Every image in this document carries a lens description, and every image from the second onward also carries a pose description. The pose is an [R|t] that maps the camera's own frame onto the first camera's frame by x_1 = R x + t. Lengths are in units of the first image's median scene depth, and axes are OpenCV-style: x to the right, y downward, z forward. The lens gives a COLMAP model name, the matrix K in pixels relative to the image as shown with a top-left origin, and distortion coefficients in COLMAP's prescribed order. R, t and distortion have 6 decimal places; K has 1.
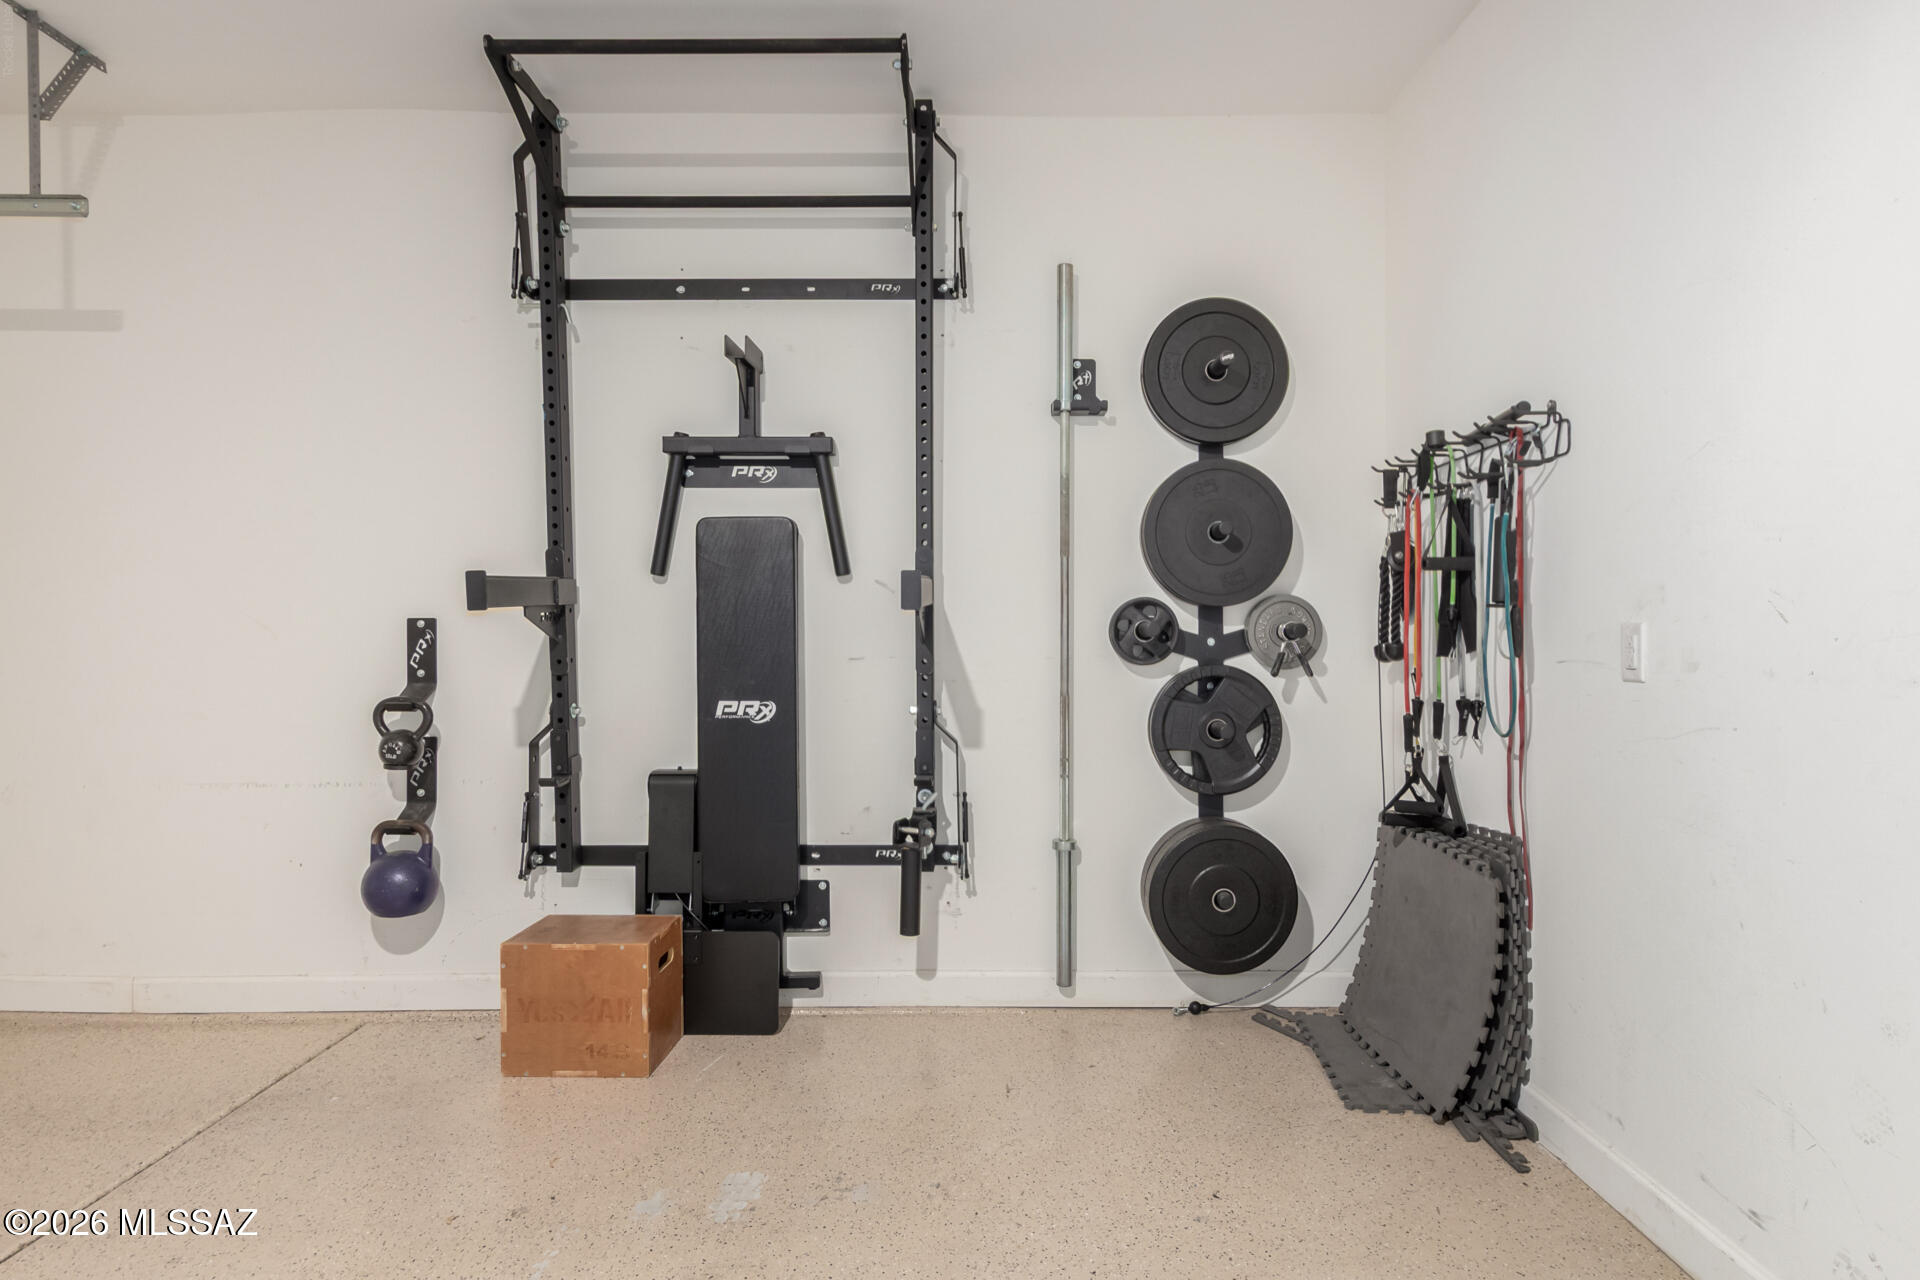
lens RADIAL K [[1097.9, 0, 962.4], [0, 1097.9, 629.7], [0, 0, 1]] dist [0.013153, 0.001311]
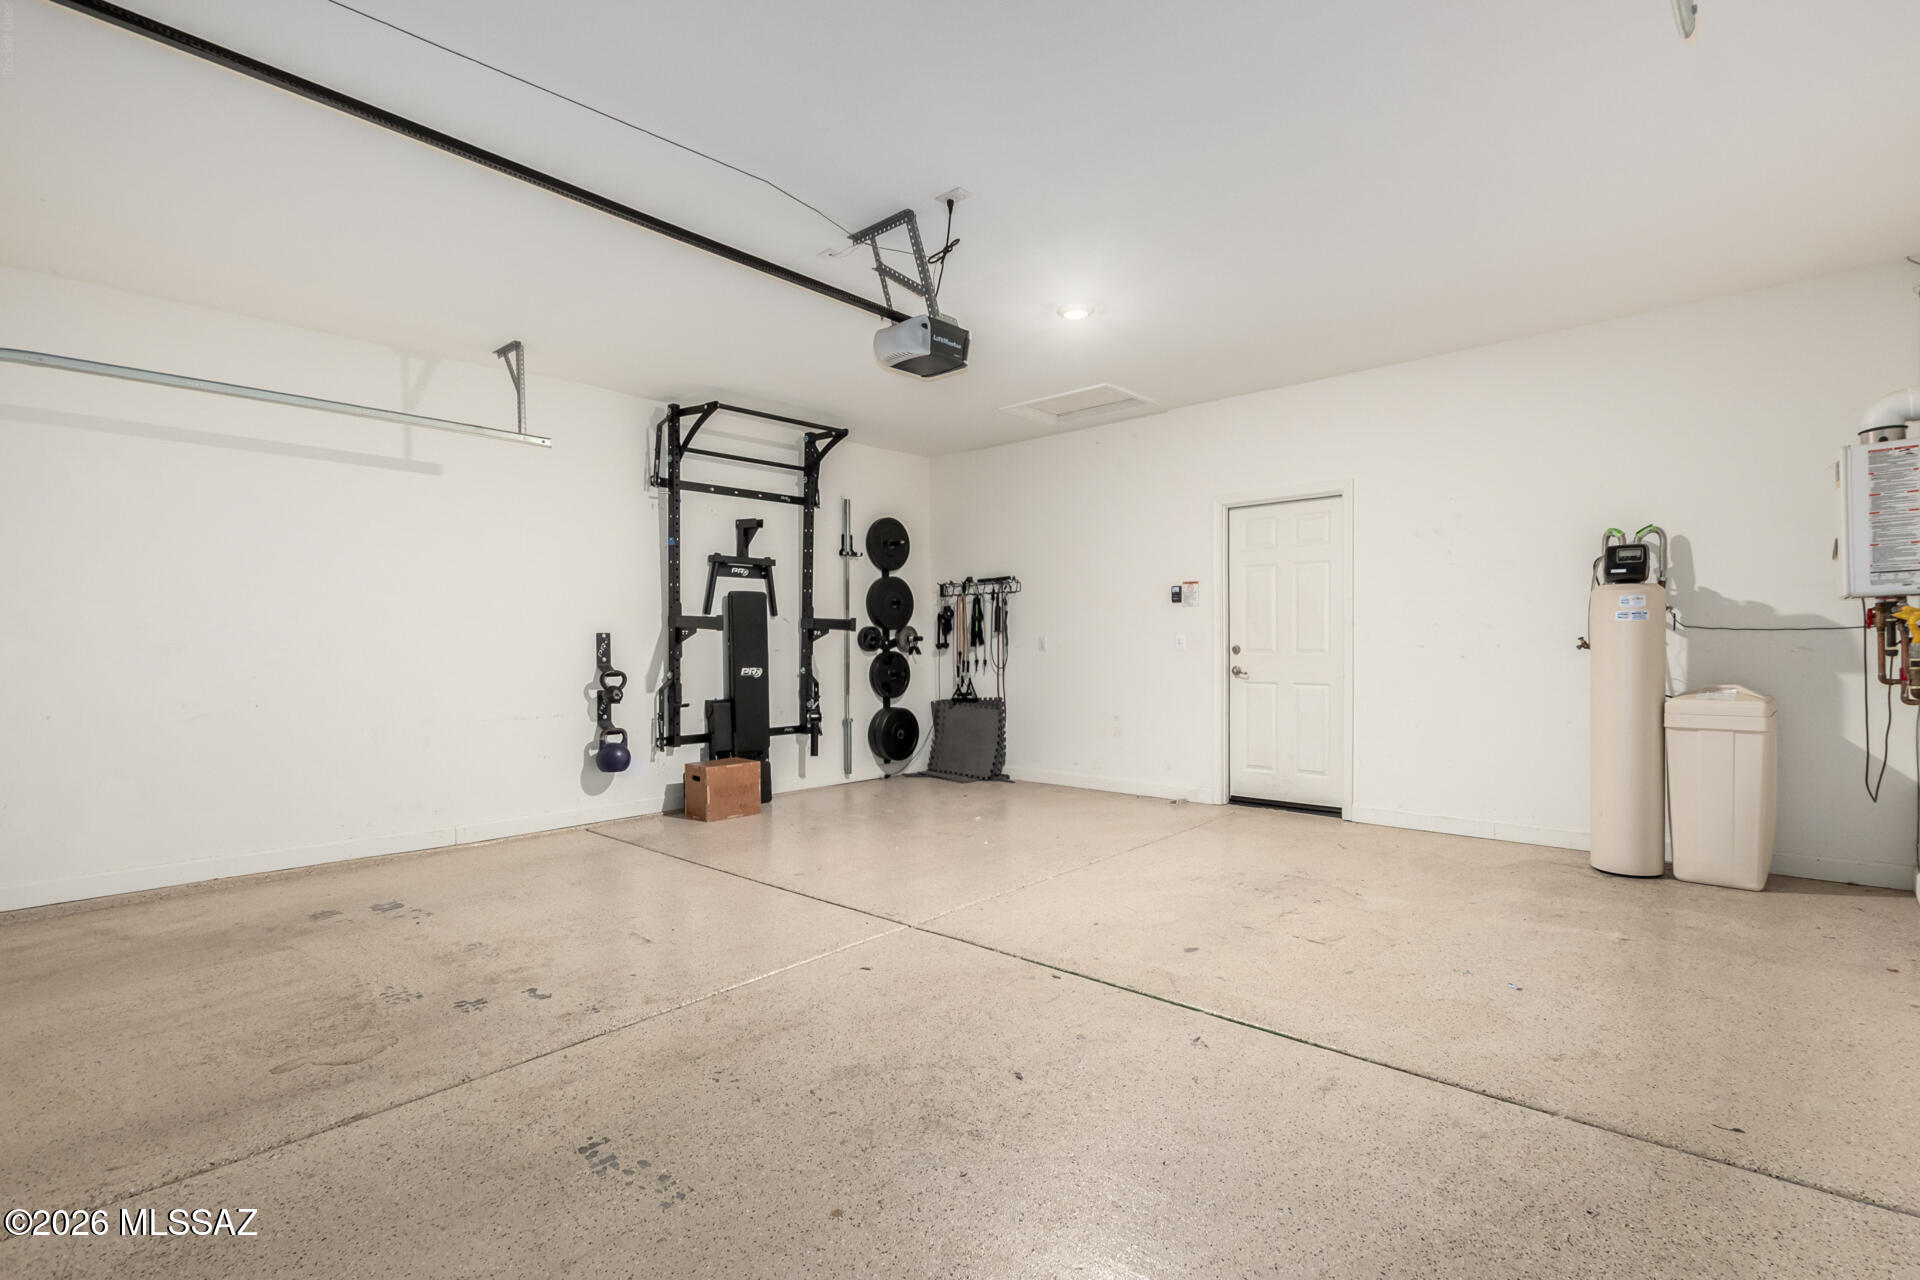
lens RADIAL K [[895.8, 0, 959.9], [0, 895.8, 638.5], [0, 0, 1]] dist [-0.000497, -0.000032]
pose [[0.679612, -0.000126, 0.733571, -1.296444], [0.000578, 1.000000, -0.000364, 0.001144], [-0.733571, 0.000671, 0.679612, -0.652041]]
